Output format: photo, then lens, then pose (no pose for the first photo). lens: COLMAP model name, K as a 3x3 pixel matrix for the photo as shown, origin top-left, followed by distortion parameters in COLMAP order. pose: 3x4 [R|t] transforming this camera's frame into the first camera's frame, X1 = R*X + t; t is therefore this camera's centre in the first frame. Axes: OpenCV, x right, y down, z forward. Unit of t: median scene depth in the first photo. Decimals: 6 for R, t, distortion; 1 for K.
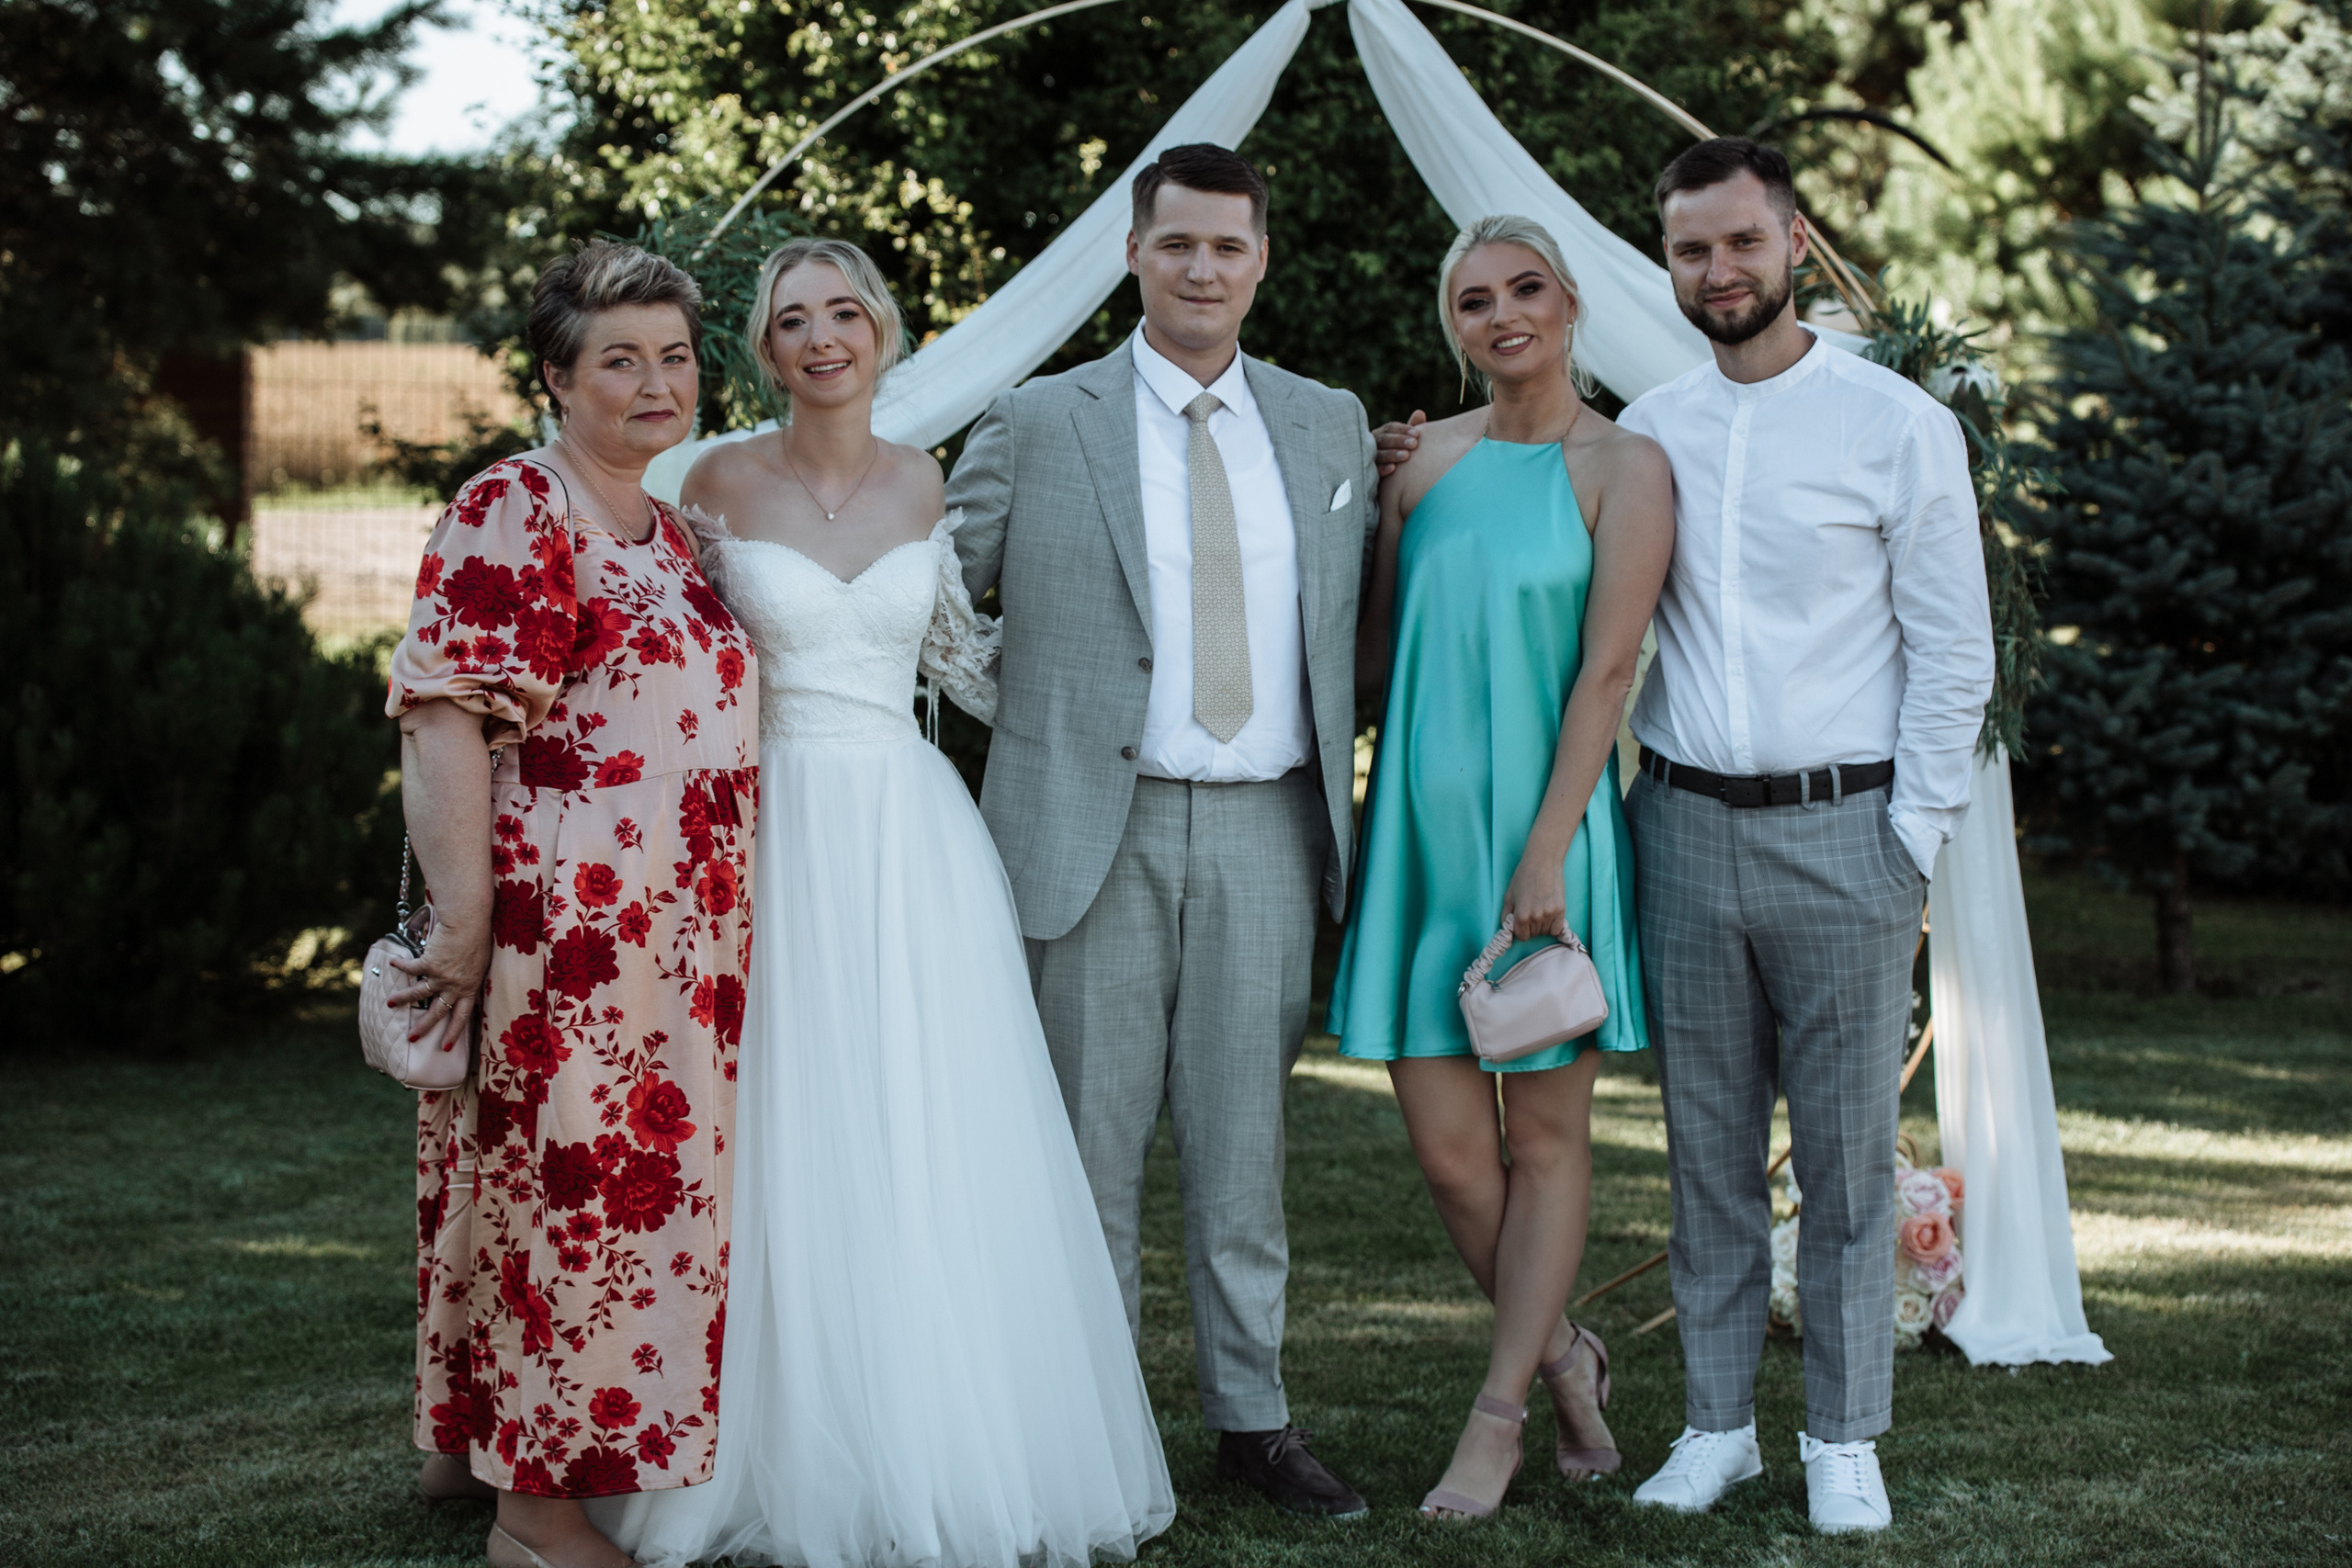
lens RADIAL K [[4901.4, 0, 1176.0], [0, 4901.4, 784.0], [0, 0, 1]] dist [-0.143689, 0.211226]
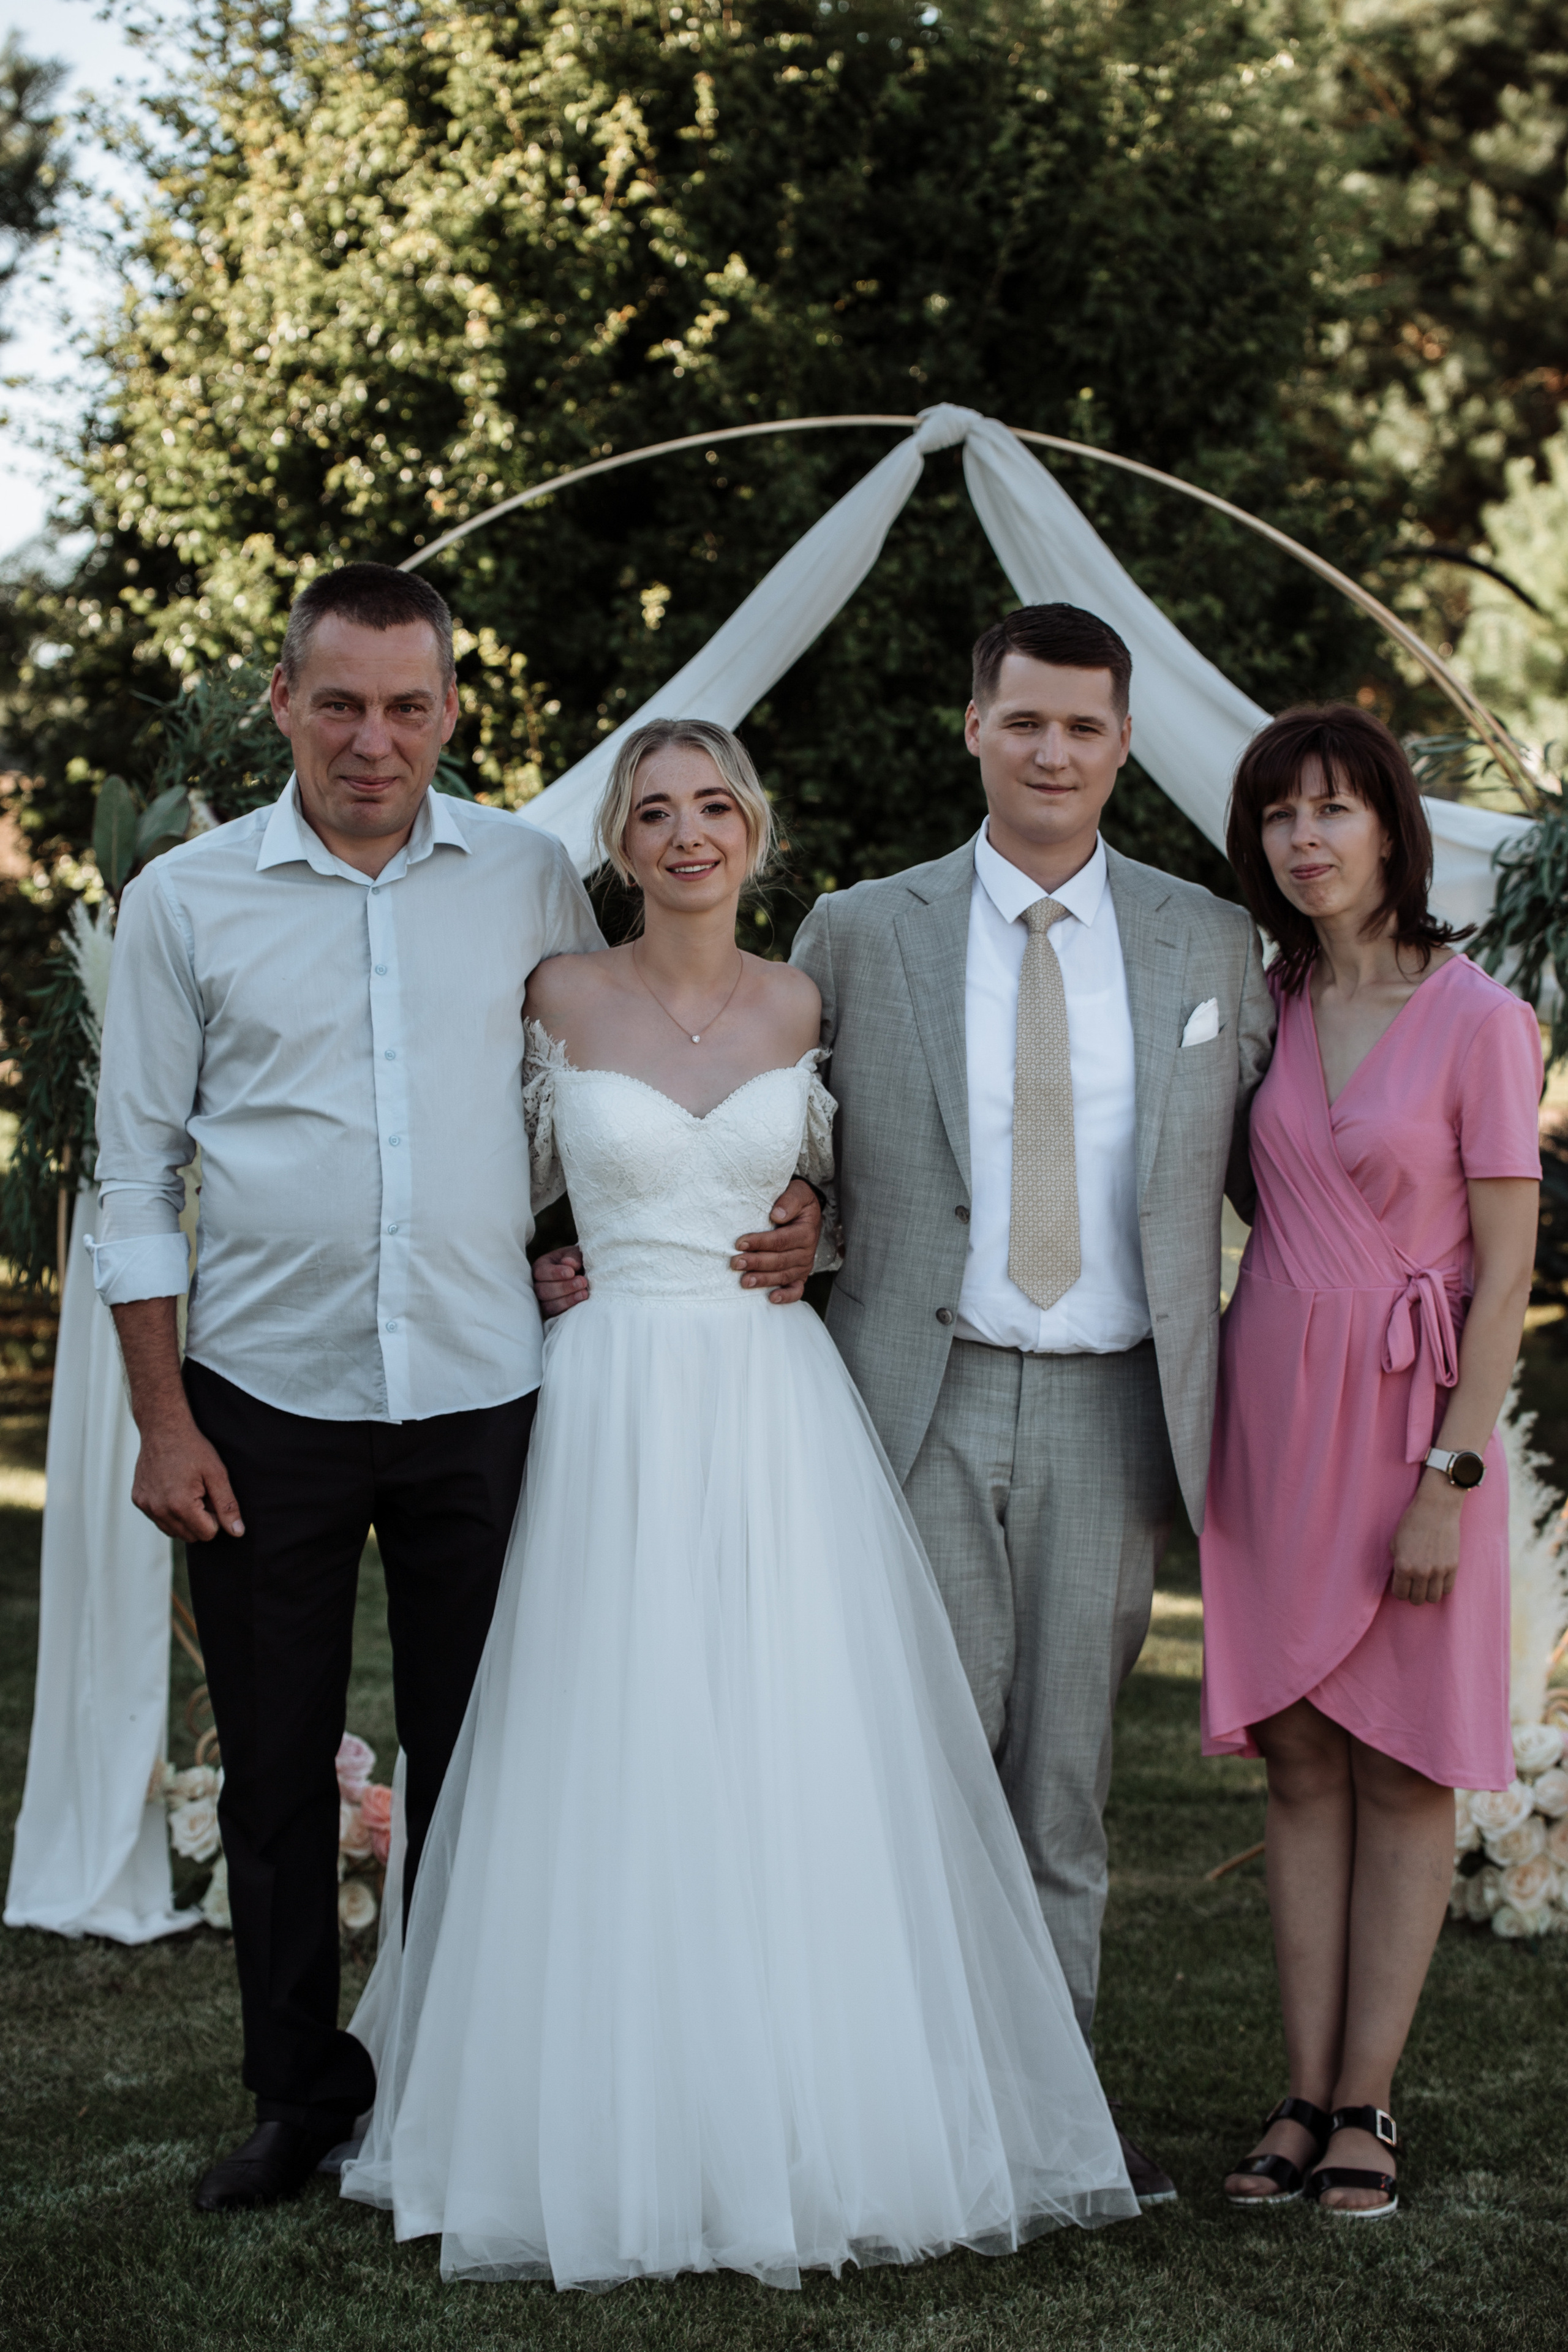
lens RADIAL K [[5028.3, 0, 784.0], [0, 5028.3, 1176.0], [0, 0, 1]] dist [-0.138899, -0.133956]
pose [[0.999802, 0.001816, 0.019797, -0.010972], [-0.001623, 0.999951, -0.009760, -0.010412], [-0.019813, 0.009726, 0.999756, 0.049224]]
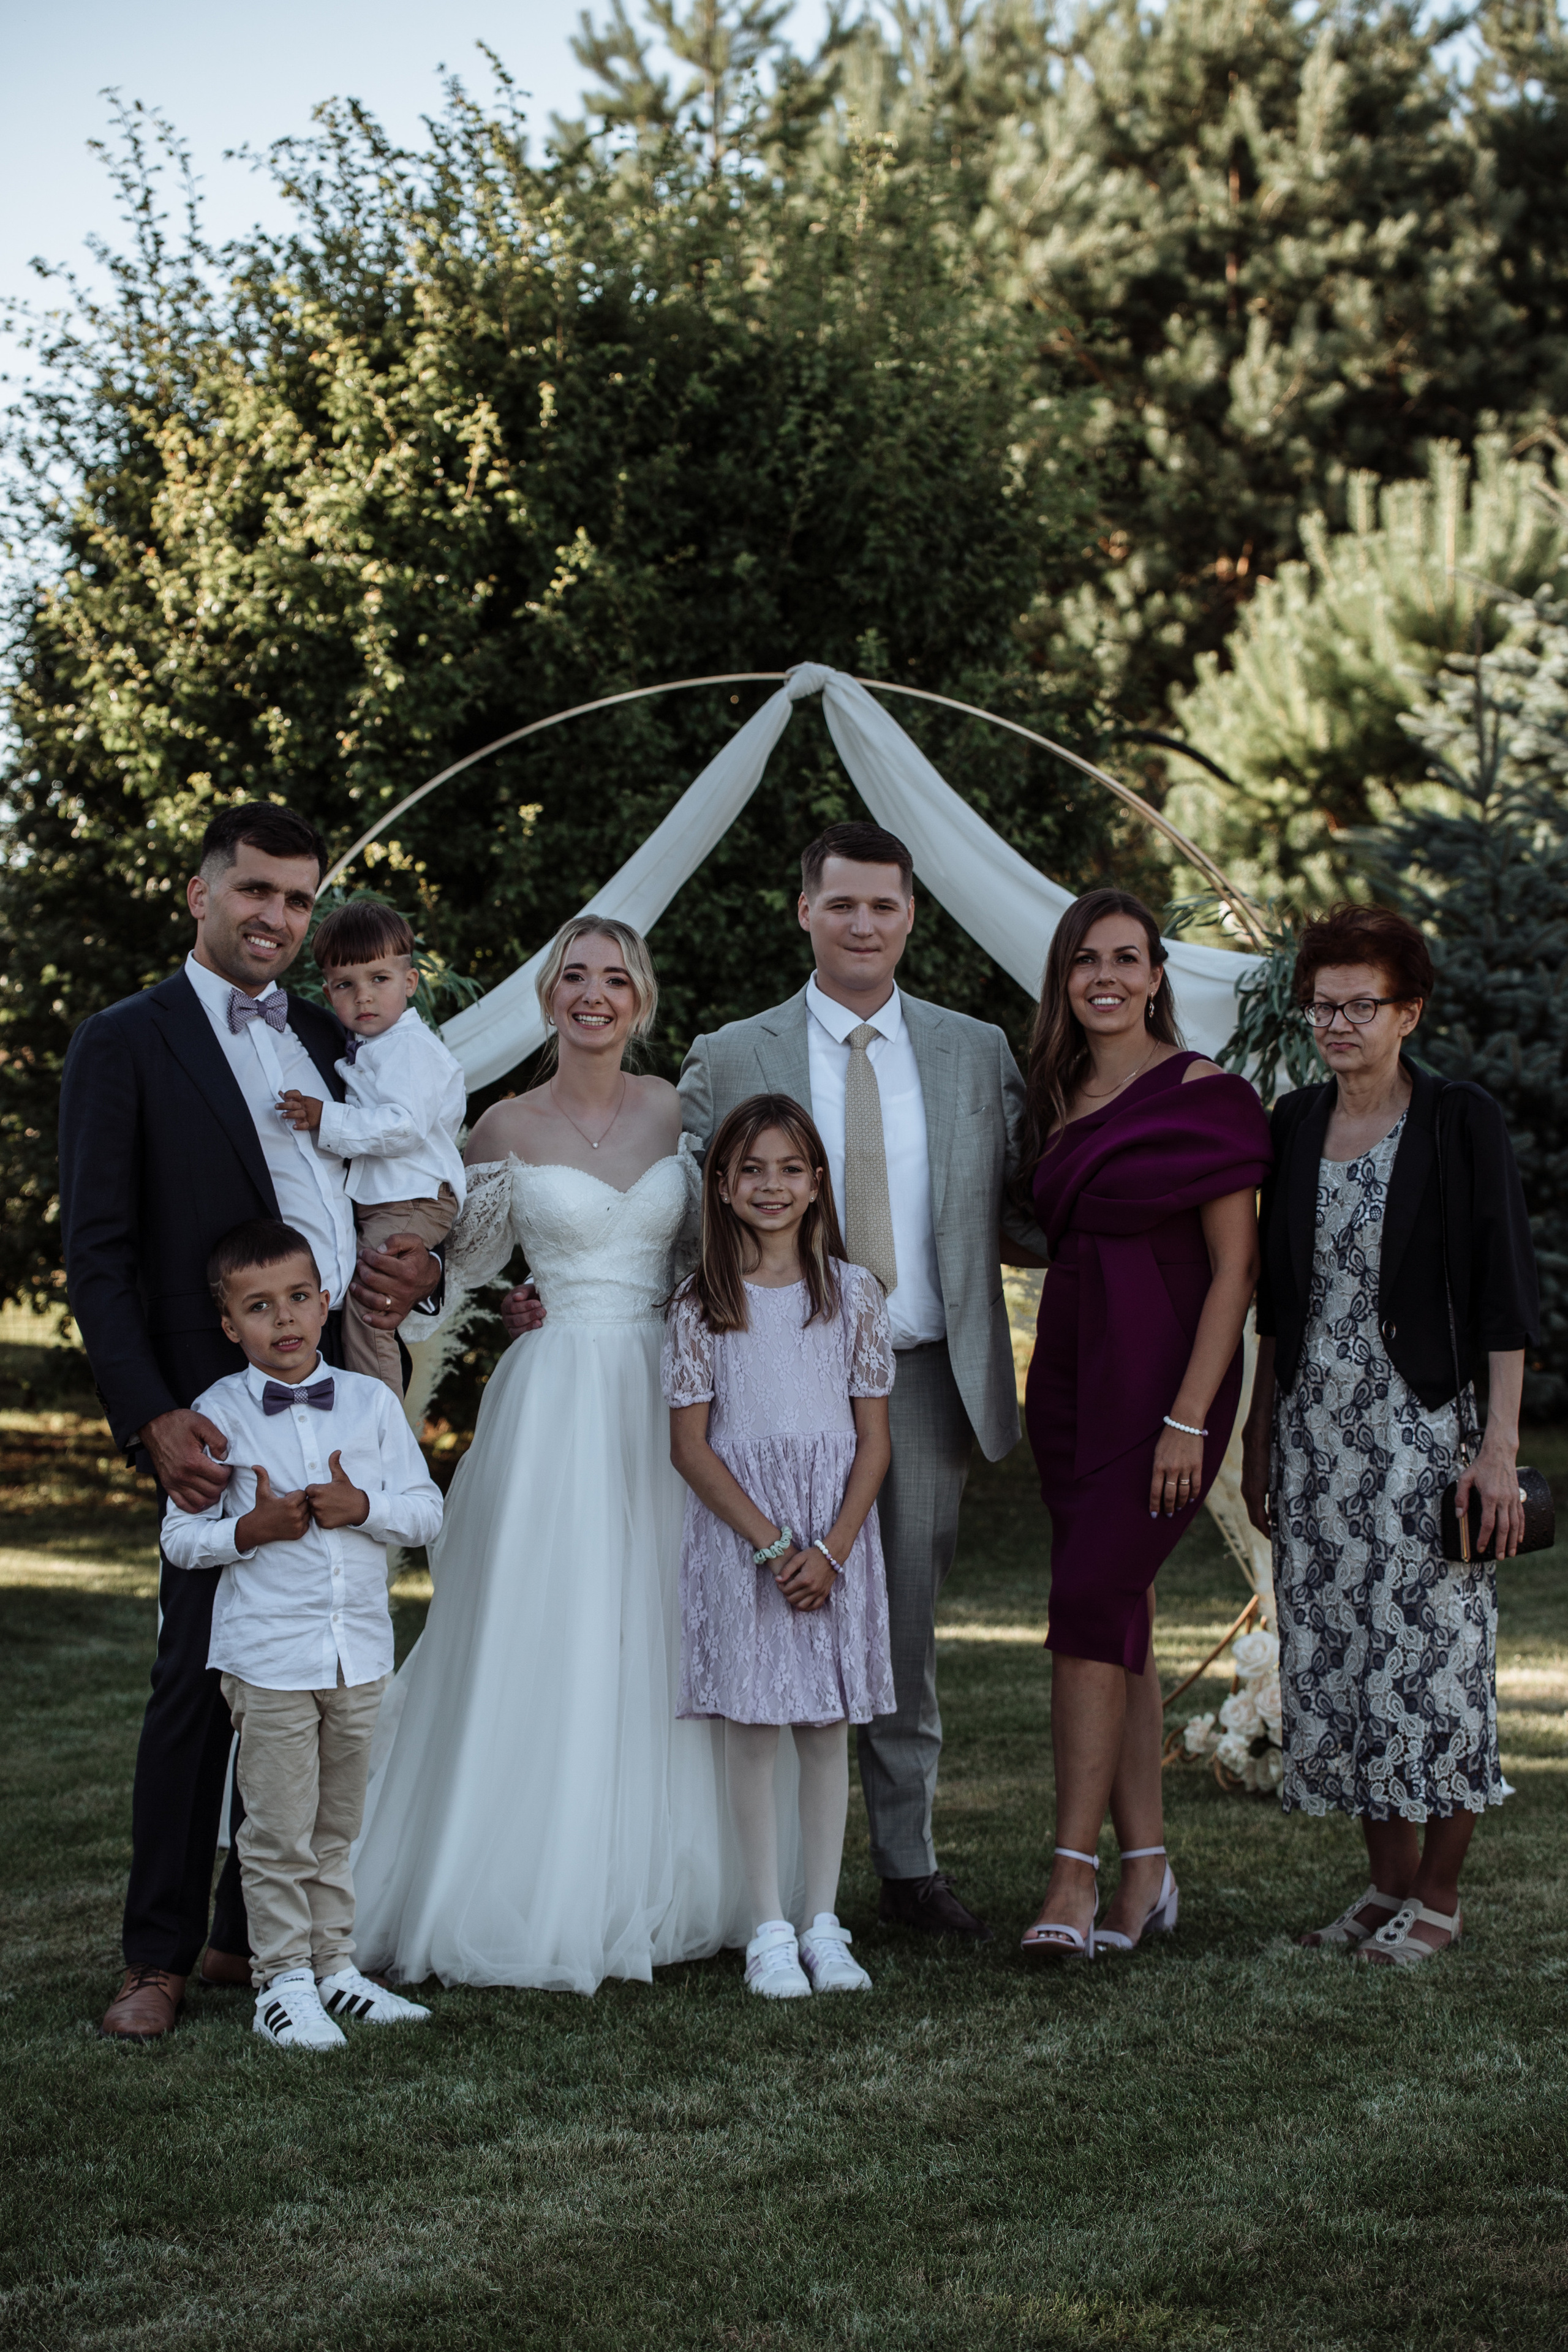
lens RADIAL K [[4849.1, 0, 784.0], [0, 4849.1, 1176.0], [0, 0, 1]] dist [-0.154711, -0.056816]
pose [[0.995911, -0.044303, 0.078737, -0.048938], [0.047678, 0.997999, -0.041524, 0.004587], [-0.076740, 0.045108, 0.996030, -0.117590]]
